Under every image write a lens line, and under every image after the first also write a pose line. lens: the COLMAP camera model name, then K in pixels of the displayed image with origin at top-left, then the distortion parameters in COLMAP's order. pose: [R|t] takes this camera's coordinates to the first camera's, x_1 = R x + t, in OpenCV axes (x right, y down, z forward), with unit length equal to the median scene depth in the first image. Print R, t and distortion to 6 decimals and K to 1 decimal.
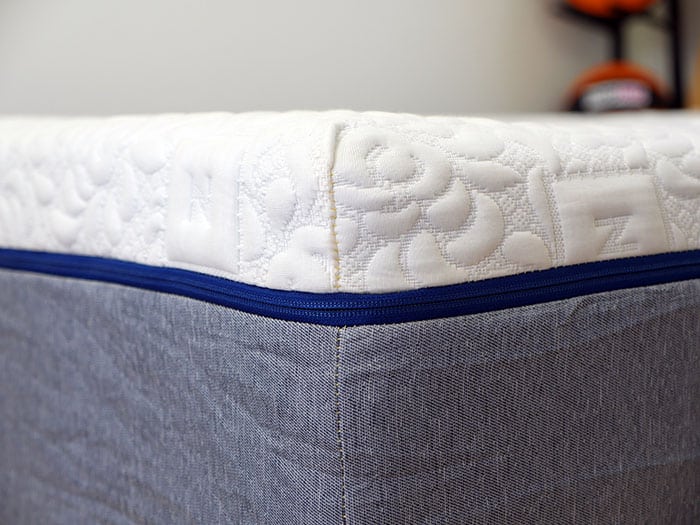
lens RADIAL K [[1426.1, 0, 349.4], [0, 1426.1, 262.7], [0, 0, 1]] dist [0.088484, 0.000000]
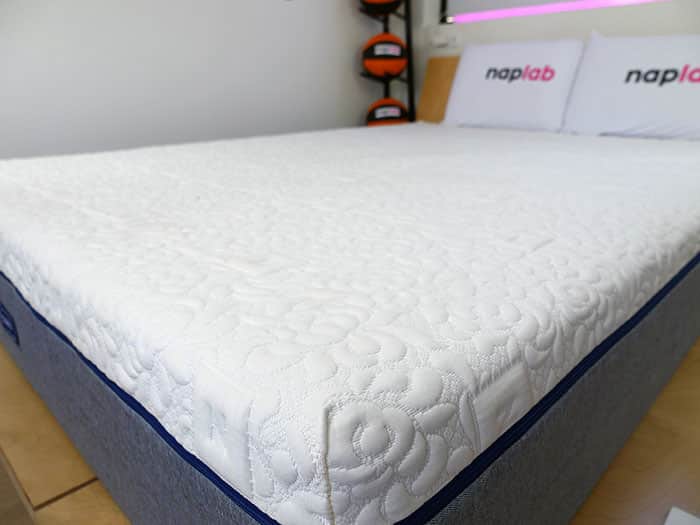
lens RADIAL K [[496.8, 0, 352.9], [0, 496.8, 261.9], [0, 0, 1]] dist [-0.003198, -0.002231]
pose [[0.987617, -0.056772, 0.146251, -0.042232], [0.020145, 0.970400, 0.240660, -0.328997], [-0.155584, -0.234734, 0.959528, 0.616767]]
